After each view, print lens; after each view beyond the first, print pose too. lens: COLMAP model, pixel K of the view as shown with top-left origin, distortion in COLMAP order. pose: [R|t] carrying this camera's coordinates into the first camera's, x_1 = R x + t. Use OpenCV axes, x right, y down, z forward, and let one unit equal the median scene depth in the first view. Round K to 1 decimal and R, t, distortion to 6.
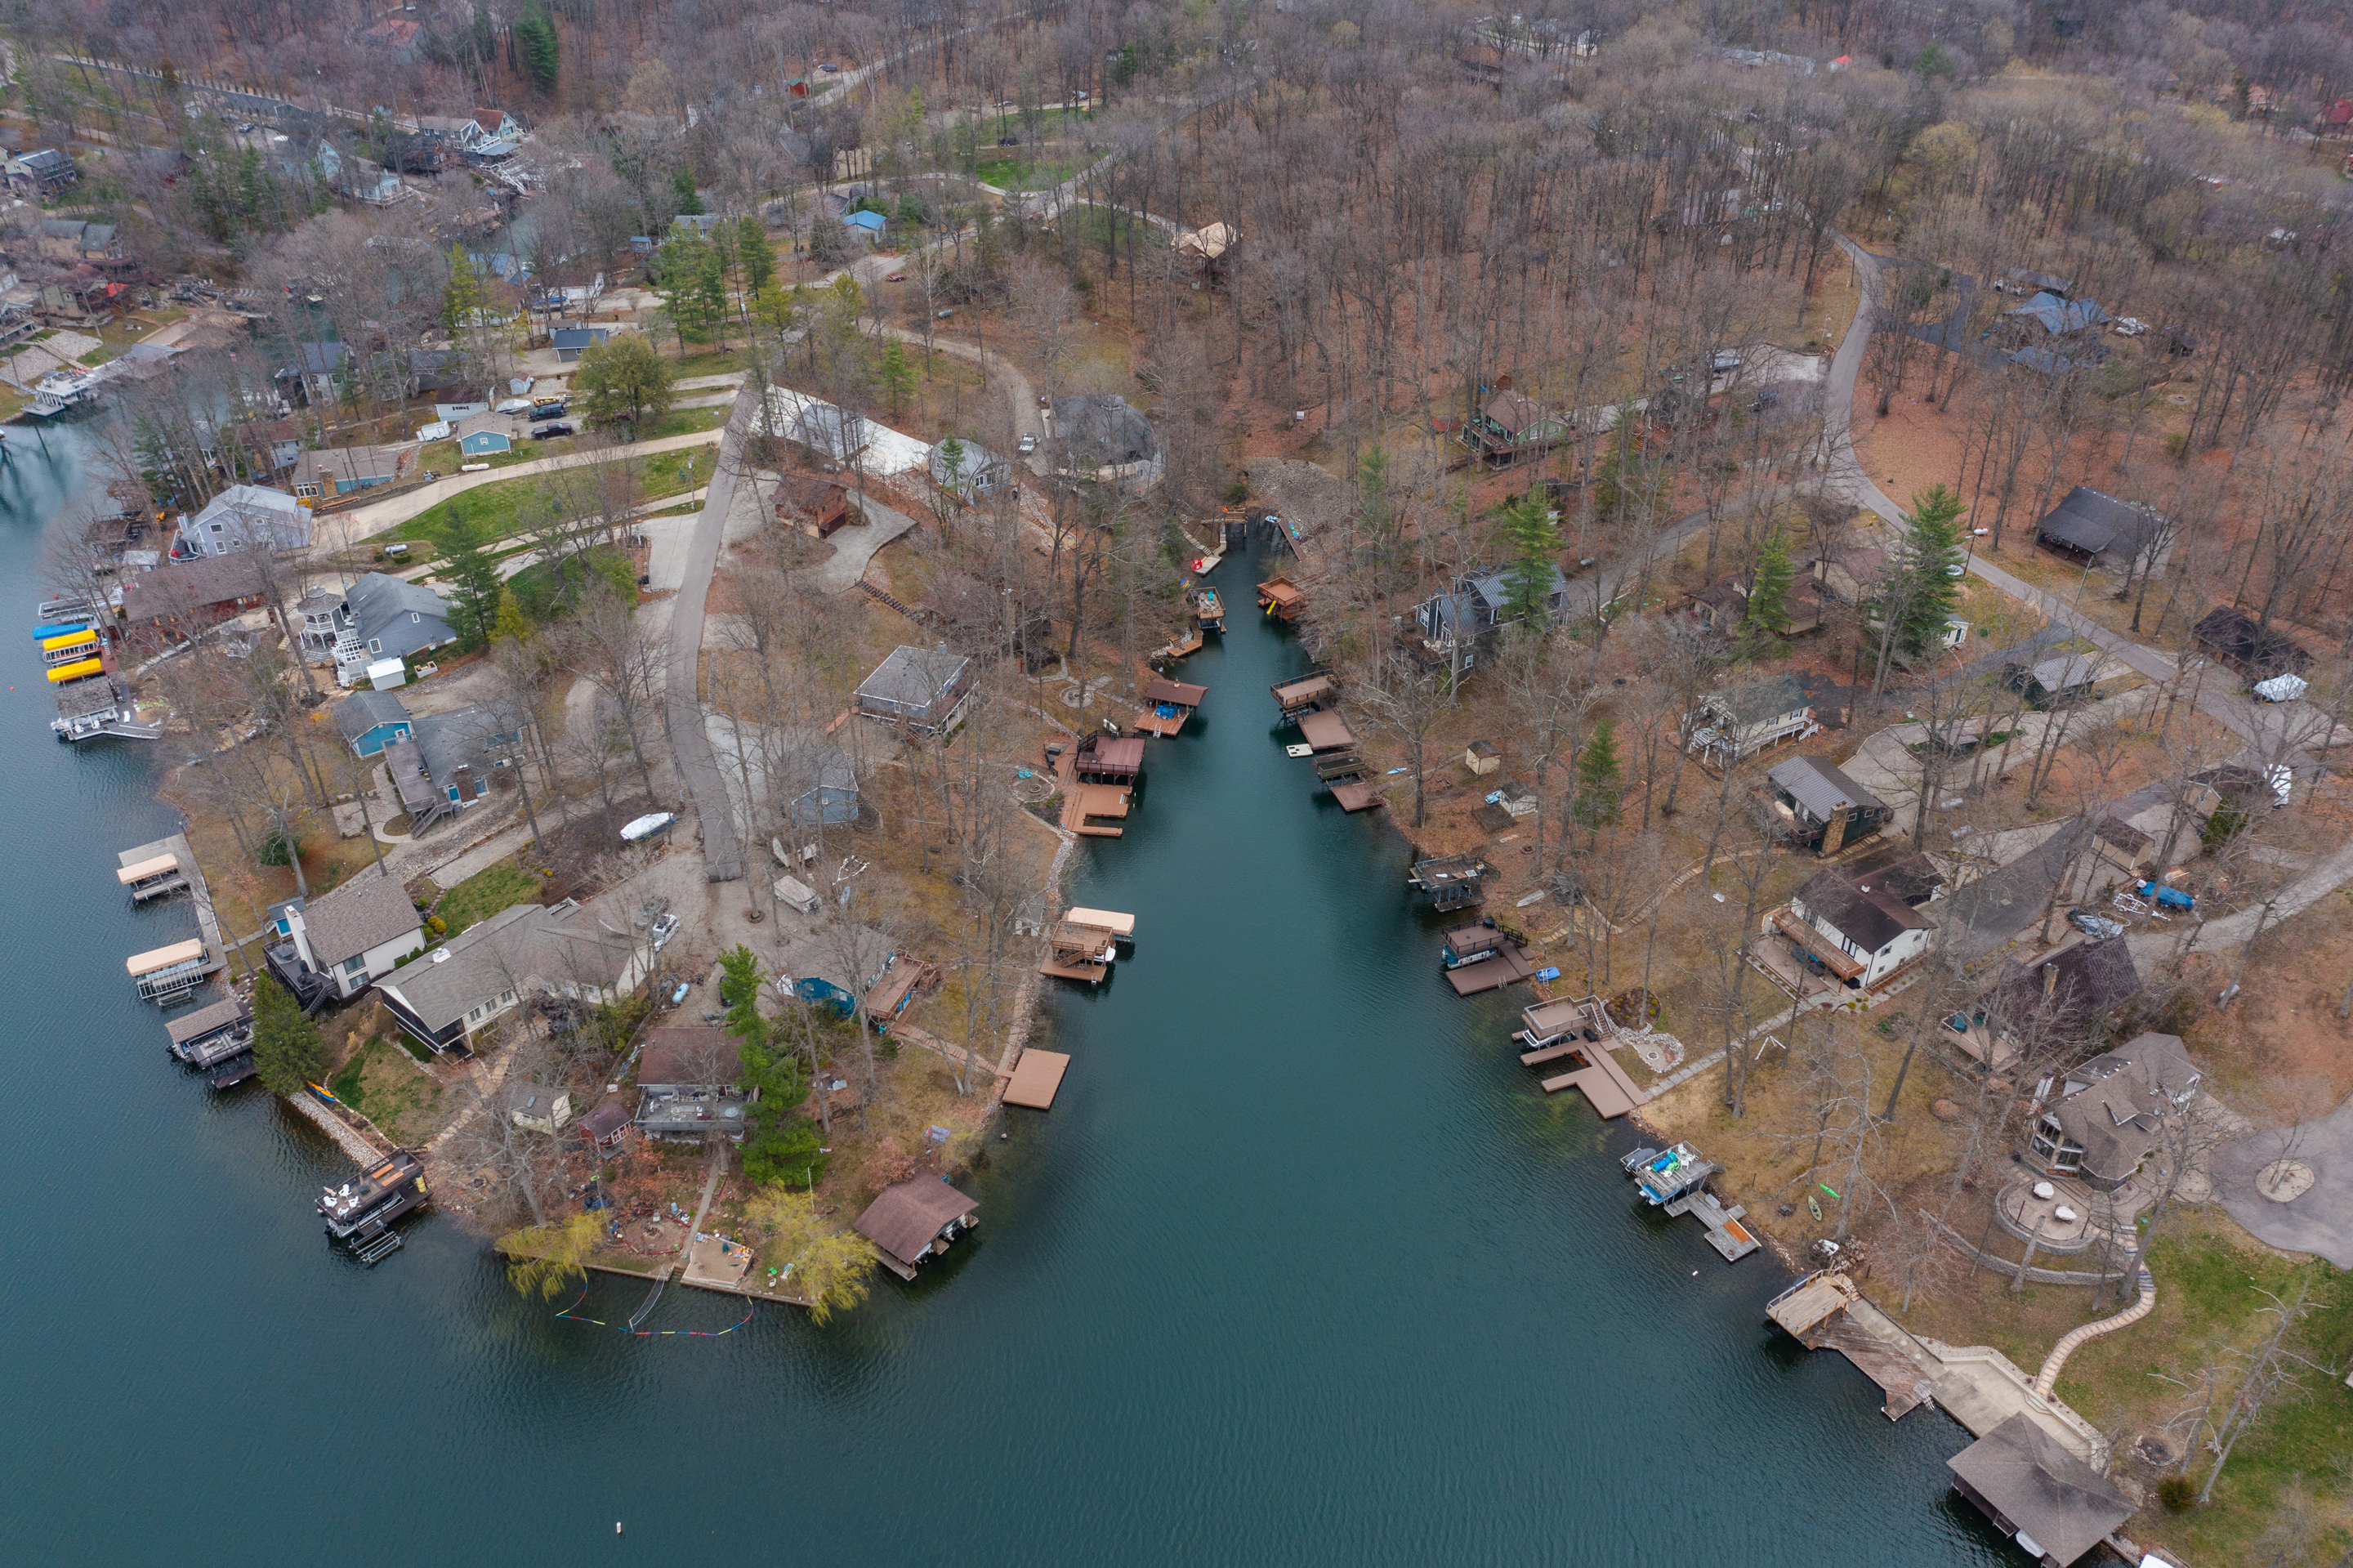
lens RADIAL K [[1851.1, 0, 1176.5], [0, 1851.1, 784.0], [0, 0, 1]] dist [-0.015432, -0.005391]
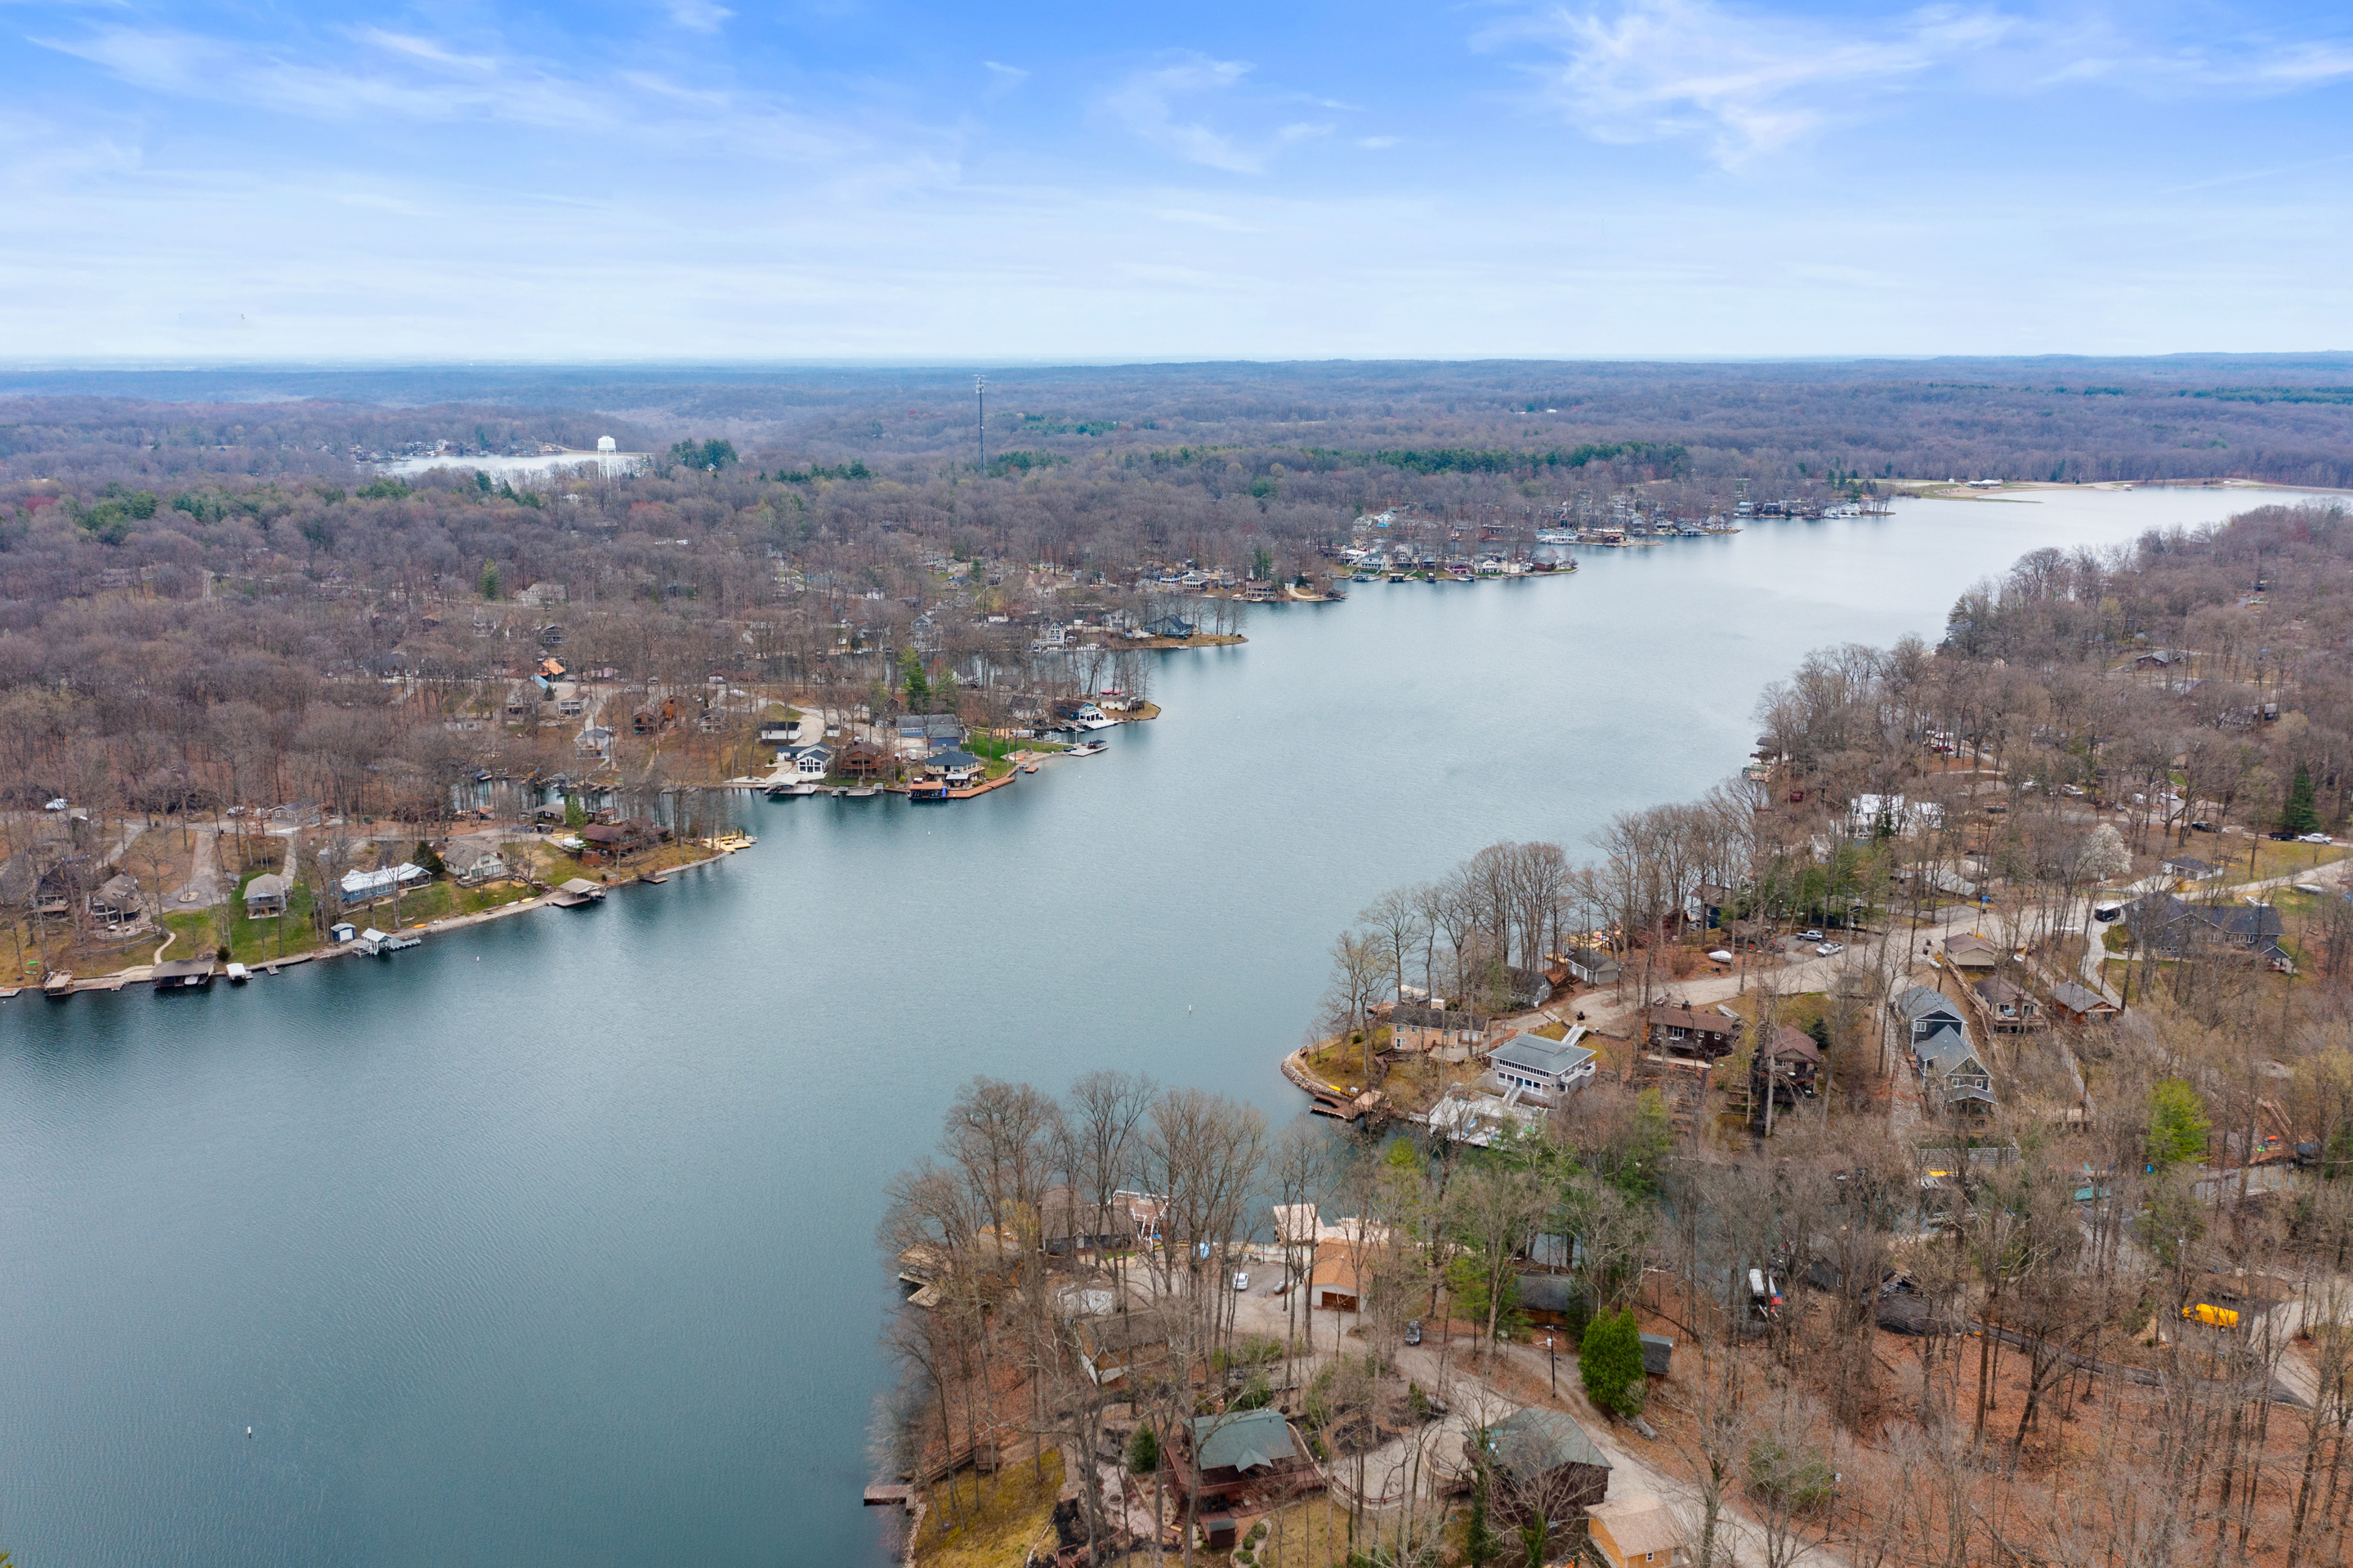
lens RADIAL K [[1873.1, 0, 1176.5], [0, 1873.1, 784.0], [0, 0, 1]] dist [-0.006905, -0.013043]
pose [[0.288616, -0.209317, 0.934284, -1.126753], [0.528786, 0.848335, 0.026710, 0.606431], [-0.798177, 0.486327, 0.355527, -0.876882]]
